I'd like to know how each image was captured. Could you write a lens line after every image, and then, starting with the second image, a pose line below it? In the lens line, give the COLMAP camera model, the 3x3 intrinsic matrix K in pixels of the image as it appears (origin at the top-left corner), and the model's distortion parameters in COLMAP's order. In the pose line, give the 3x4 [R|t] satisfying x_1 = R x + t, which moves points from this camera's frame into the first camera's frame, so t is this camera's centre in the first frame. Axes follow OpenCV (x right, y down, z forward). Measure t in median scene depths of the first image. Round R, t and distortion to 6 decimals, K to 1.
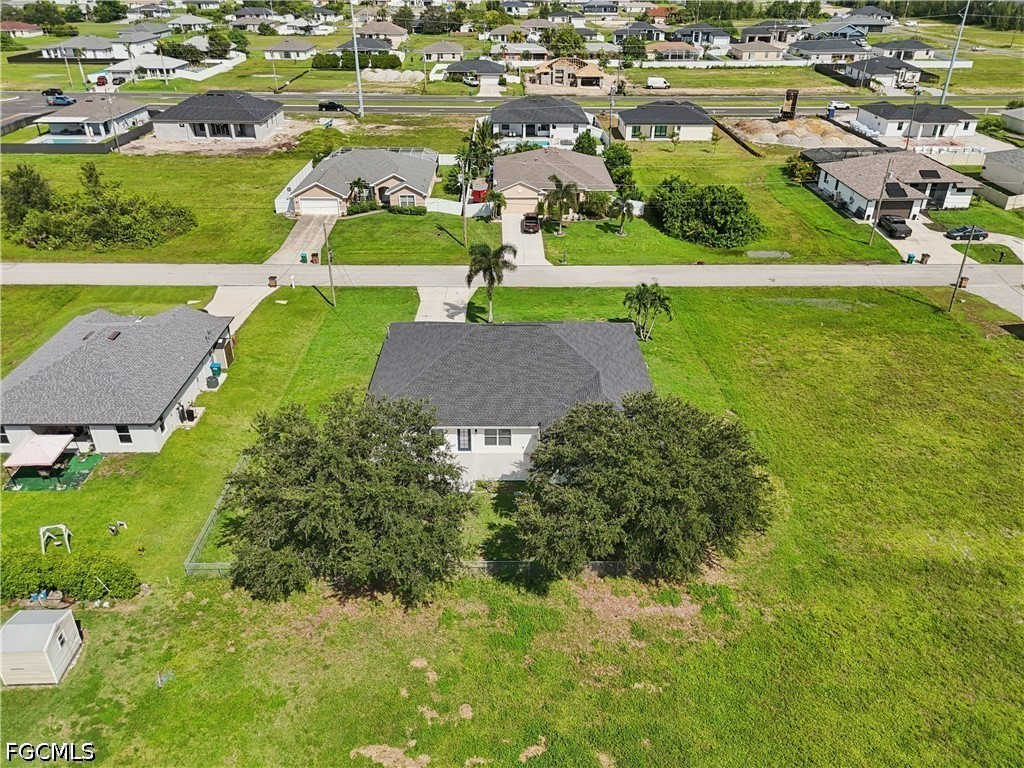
lens RADIAL K [[774.2, 0, 511.2], [0, 774.2, 358.8], [0, 0, 1]] dist [0.062834, -0.057508]
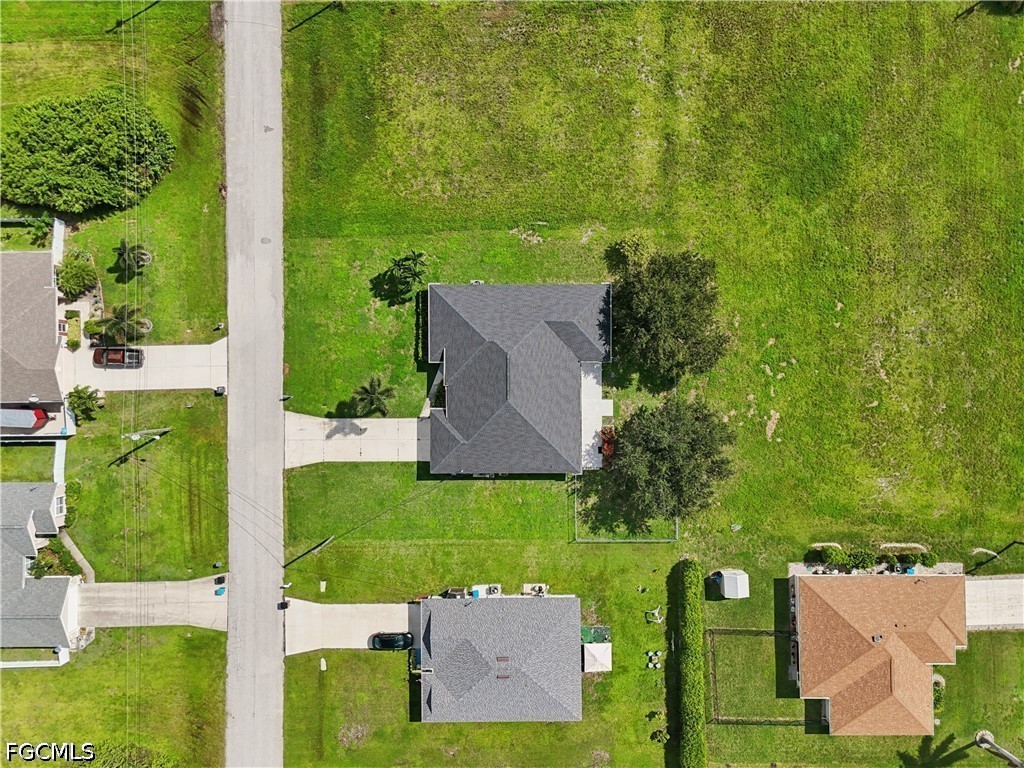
lens RADIAL K [[761.1, 0, 512.0], [0, 761.1, 384.0], [0, 0, 1]] dist [0.079914, -0.085282]
pose [[-0.001934, -0.999983, 0.005552, -0.012416], [0.468880, 0.003997, 0.883253, -0.875912], [-0.883260, 0.004311, 0.468864, 0.235193]]
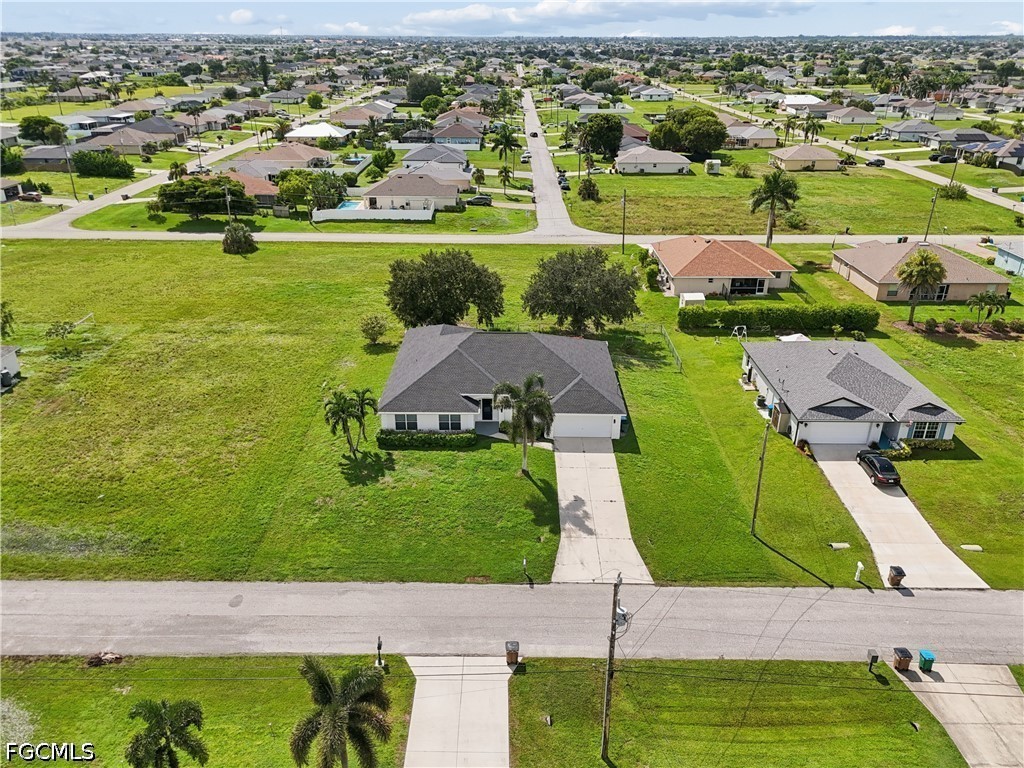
lens RADIAL K [[774.2, 0, 511.2], [0, 774.2, 358.8], [0, 0, 1]] dist [0.062834, -0.057508]
pose [[-0.999924, -0.010922, 0.005790, -0.013730], [-0.002594, 0.643390, 0.765534, -0.661254], [-0.012086, 0.765461, -0.643369, 1.258086]]
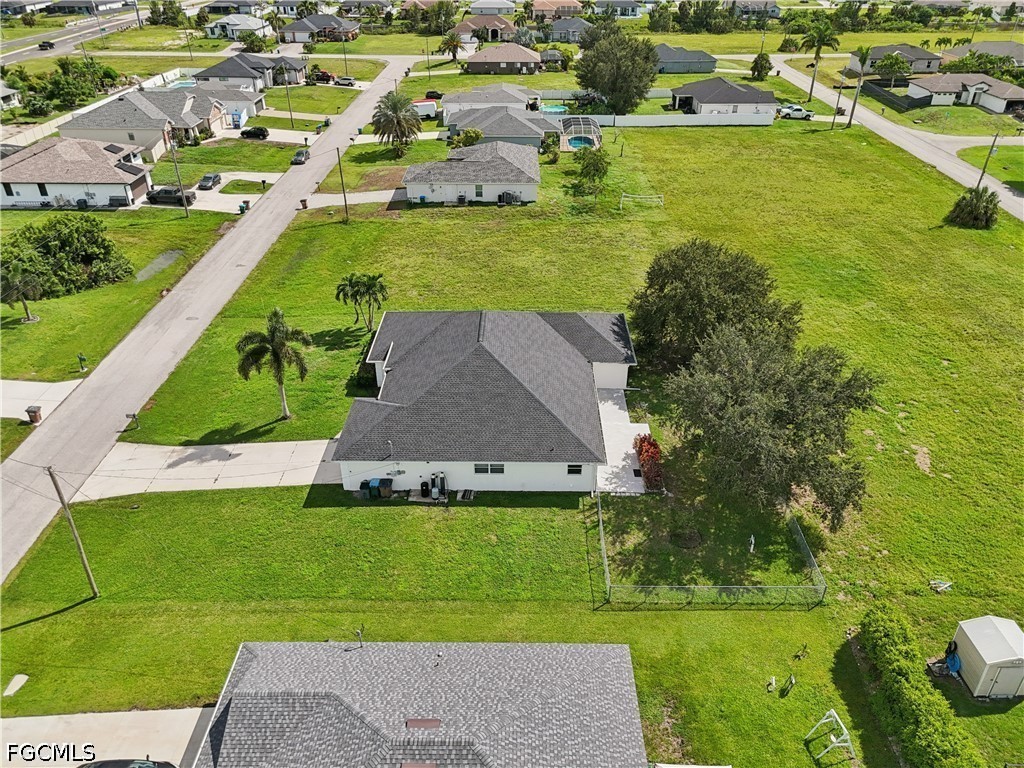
lens RADIAL K [[774.2, 0, 511.2], [0, 774.2, 358.8], [0, 0, 1]] dist [0.062834, -0.057508]
pose [[0.019777, -0.489707, 0.871663, -0.578870], [0.463298, 0.777068, 0.426051, -0.275299], [-0.885982, 0.395414, 0.242248, 0.521108]]
